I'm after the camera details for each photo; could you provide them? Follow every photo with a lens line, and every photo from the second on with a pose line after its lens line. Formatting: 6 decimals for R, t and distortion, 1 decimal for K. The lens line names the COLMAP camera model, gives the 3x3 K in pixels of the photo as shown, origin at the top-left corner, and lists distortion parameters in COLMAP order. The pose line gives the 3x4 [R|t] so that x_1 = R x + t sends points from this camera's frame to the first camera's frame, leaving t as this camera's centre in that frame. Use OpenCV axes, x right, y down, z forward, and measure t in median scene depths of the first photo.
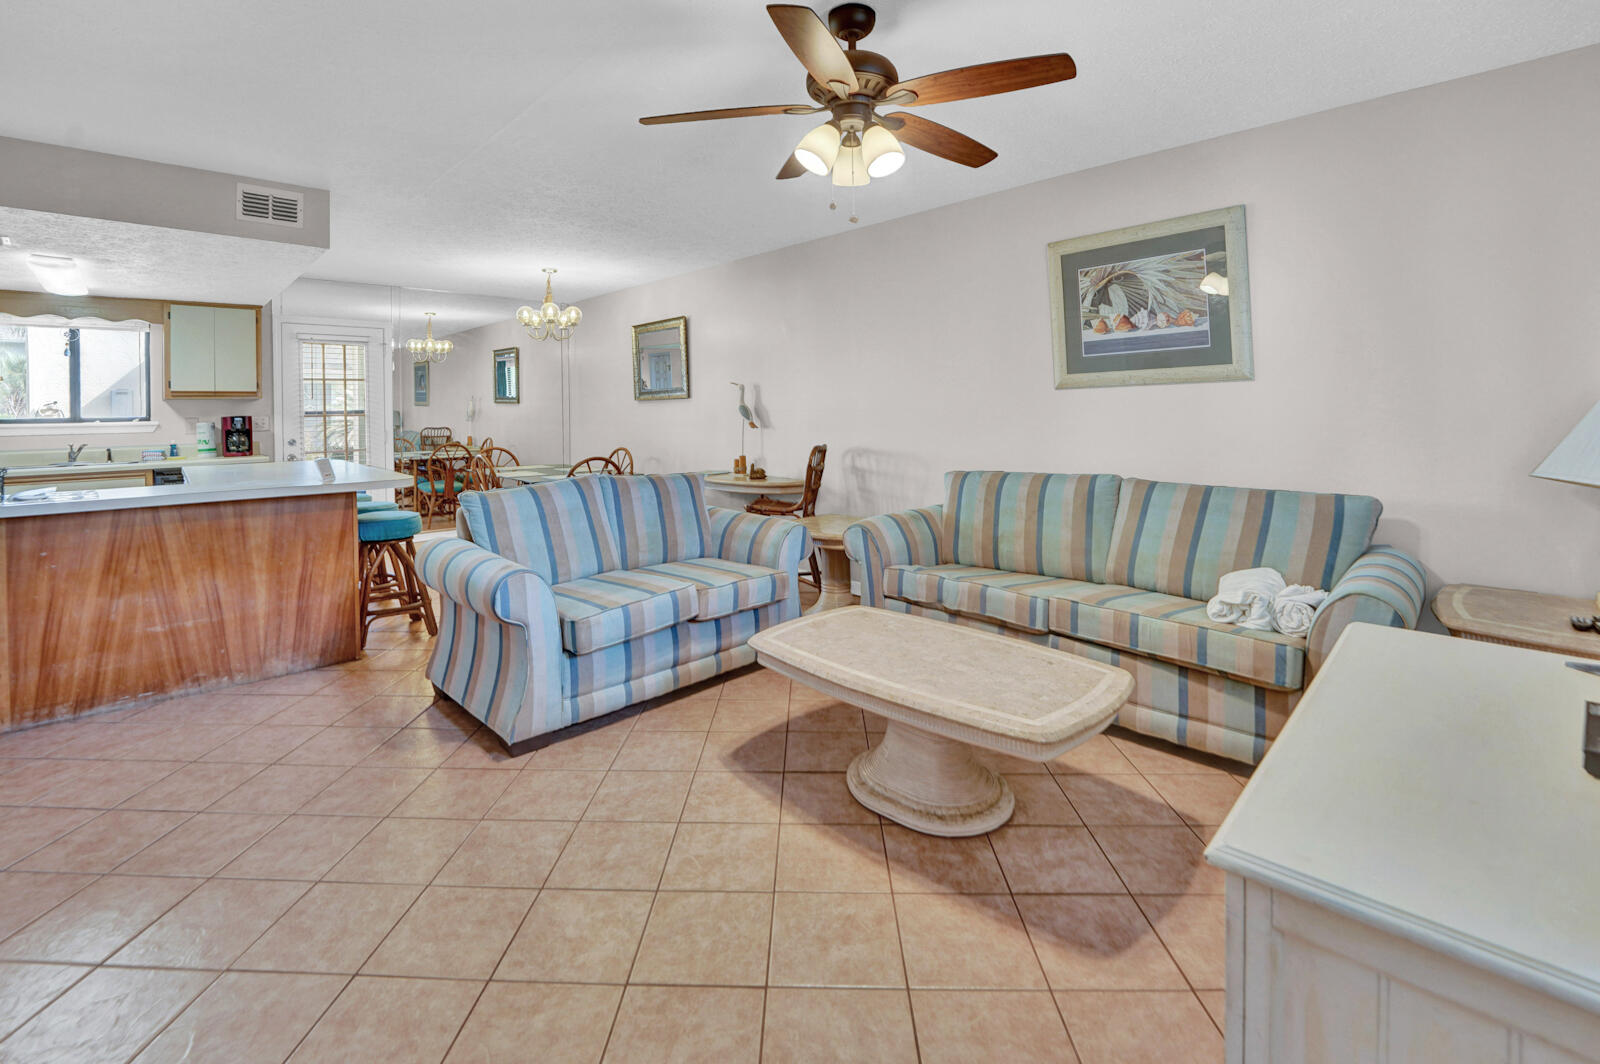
lens RADIAL K [[710.3, 0, 772.2], [0, 710.3, 411.8], [0, 0, 1]] dist [-0.026285, -0.000057]
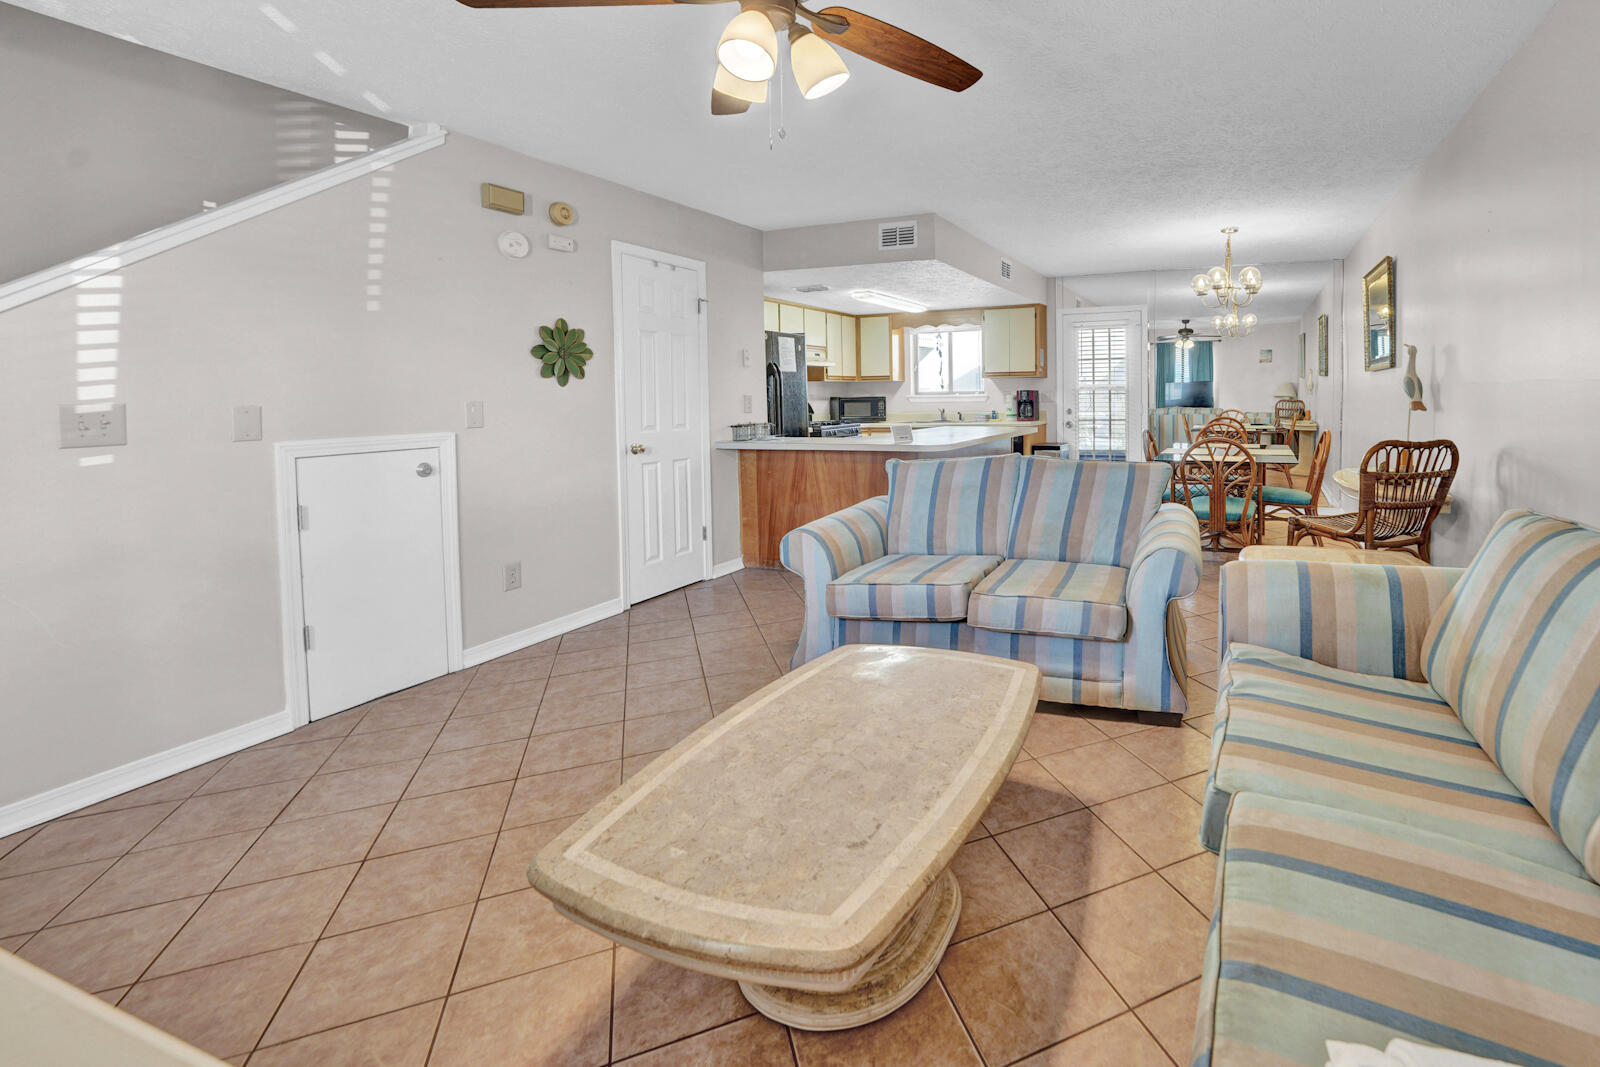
lens RADIAL K [[699.1, 0, 1025.3], [0, 699.1, 429.2], [0, 0, 1]] dist [-0.028896, 0.000184]
pose [[0.485748, 0.053380, -0.872468, 0.597424], [0.004115, 0.997983, 0.063350, -0.006809], [0.874089, -0.034362, 0.484548, 0.558109]]
